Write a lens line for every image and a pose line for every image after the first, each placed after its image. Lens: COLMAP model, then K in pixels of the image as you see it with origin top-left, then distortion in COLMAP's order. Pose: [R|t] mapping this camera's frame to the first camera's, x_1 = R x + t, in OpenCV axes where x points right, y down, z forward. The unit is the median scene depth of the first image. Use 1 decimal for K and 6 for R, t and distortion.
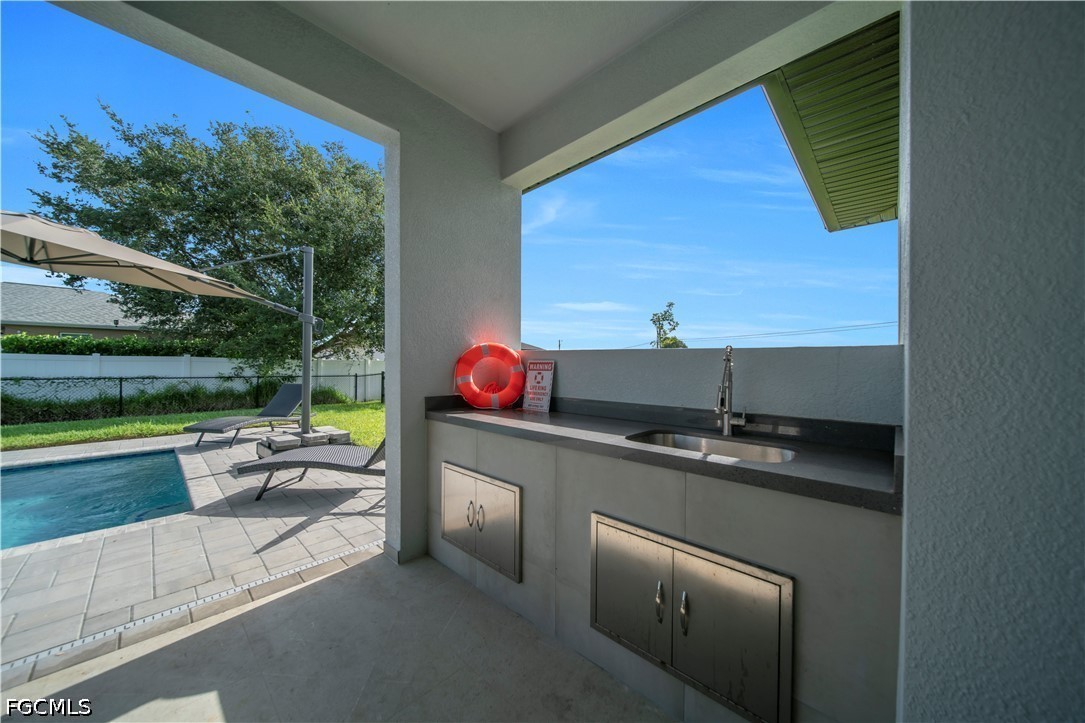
lens RADIAL K [[373.8, 0, 547.0], [0, 373.8, 367.5], [0, 0, 1]] dist [-0.000087, -0.001561]
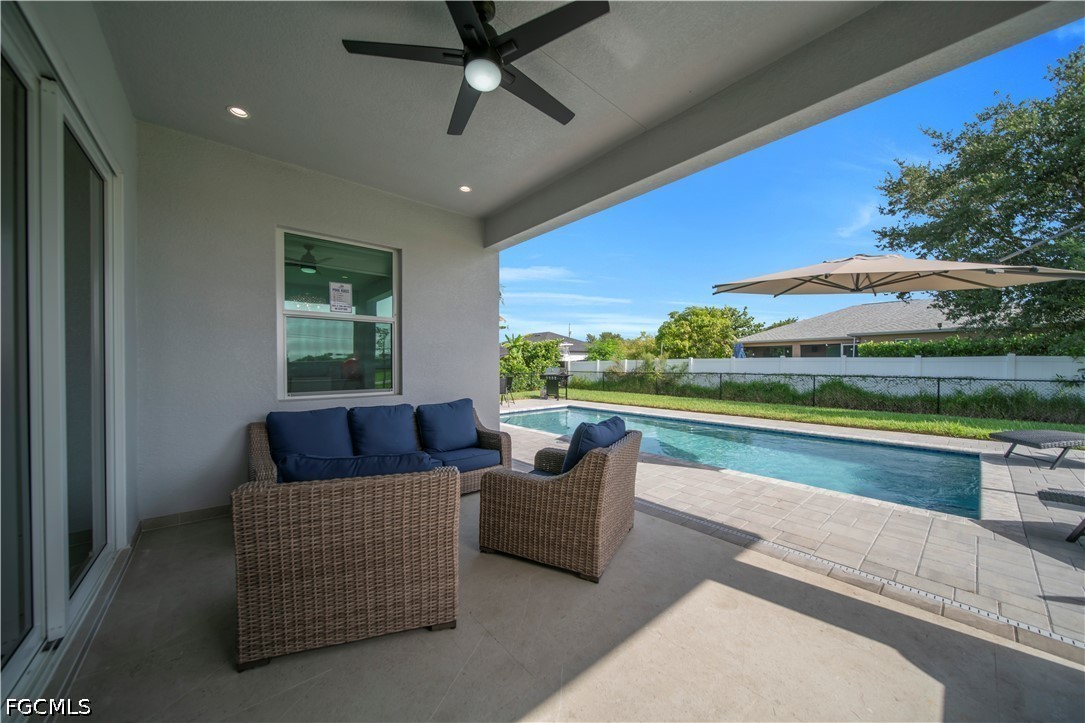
lens RADIAL K [[373.8, 0, 544.2], [0, 373.8, 367.5], [0, 0, 1]] dist [-0.000087, -0.001561]
pose [[-0.111454, 0.002323, -0.993767, 0.034880], [-0.003529, 0.999990, 0.002733, -0.000420], [0.993763, 0.003812, -0.111445, 0.002869]]
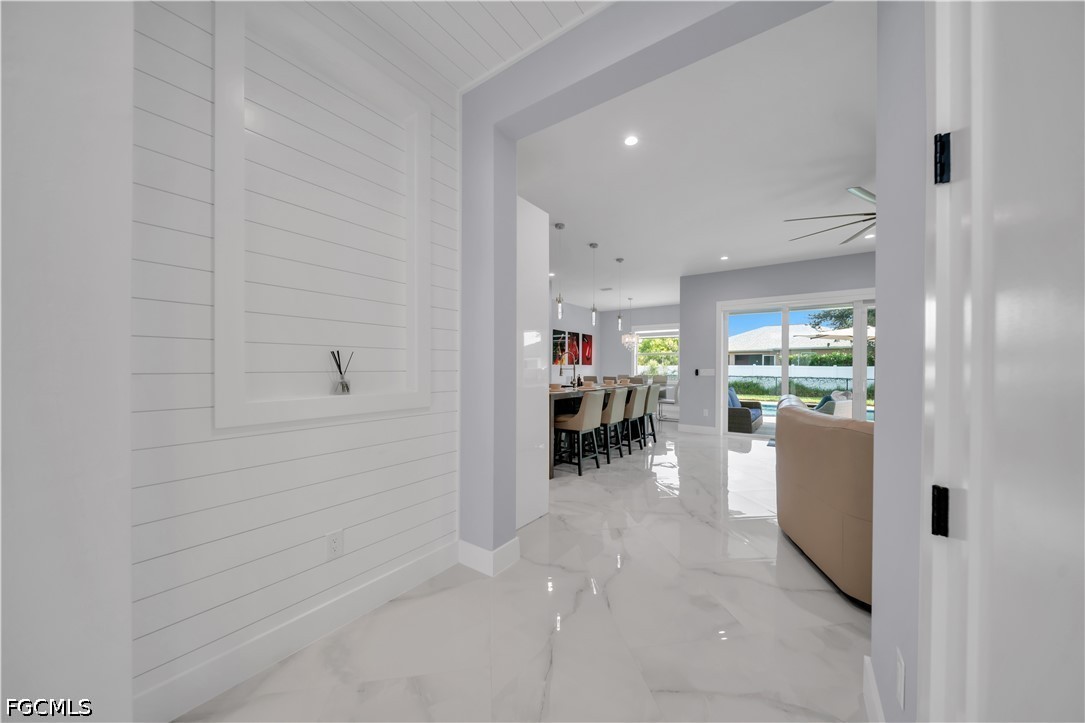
lens RADIAL K [[373.8, 0, 541.3], [0, 373.8, 363.7], [0, 0, 1]] dist [-0.000087, -0.001561]
pose [[0.135919, -0.014249, -0.990618, 0.441663], [-0.007426, 0.999854, -0.015400, -0.004683], [0.990692, 0.009450, 0.135793, -0.702335]]
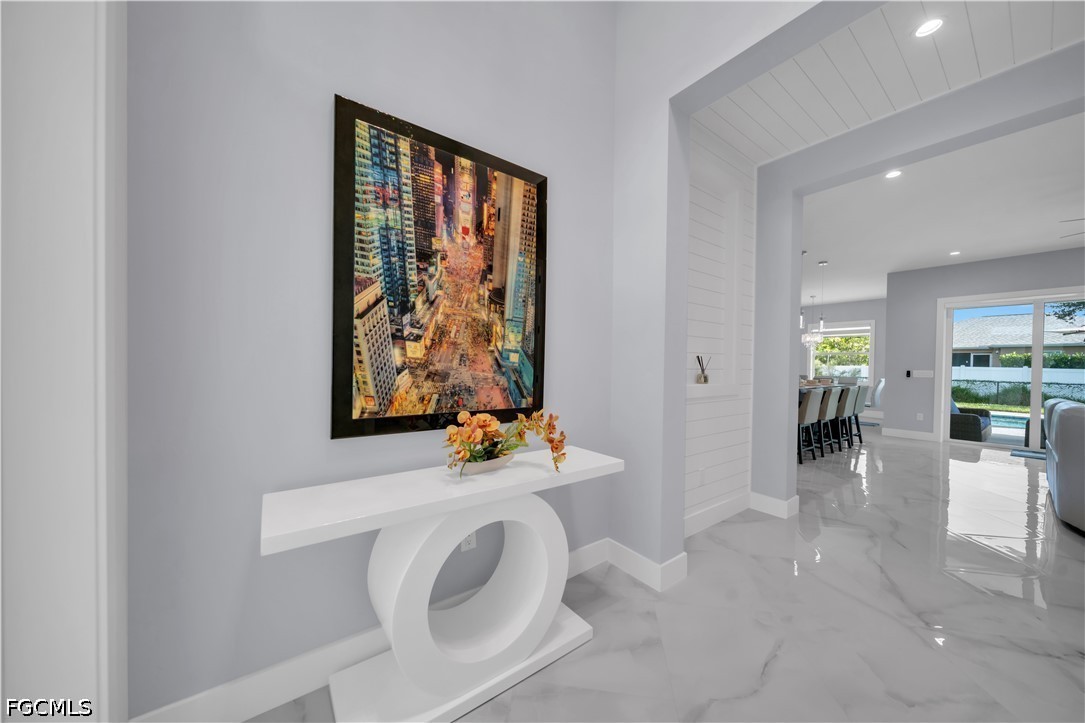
lens RADIAL K [[373.8, 0, 540.6], [0, 373.8, 364.6], [0, 0, 1]] dist [-0.000087, -0.001561]
pose [[-0.174235, -0.006283, -0.984684, 0.544744], [-0.019935, 0.999797, -0.002852, -0.003117], [0.984502, 0.019133, -0.174325, -0.836545]]
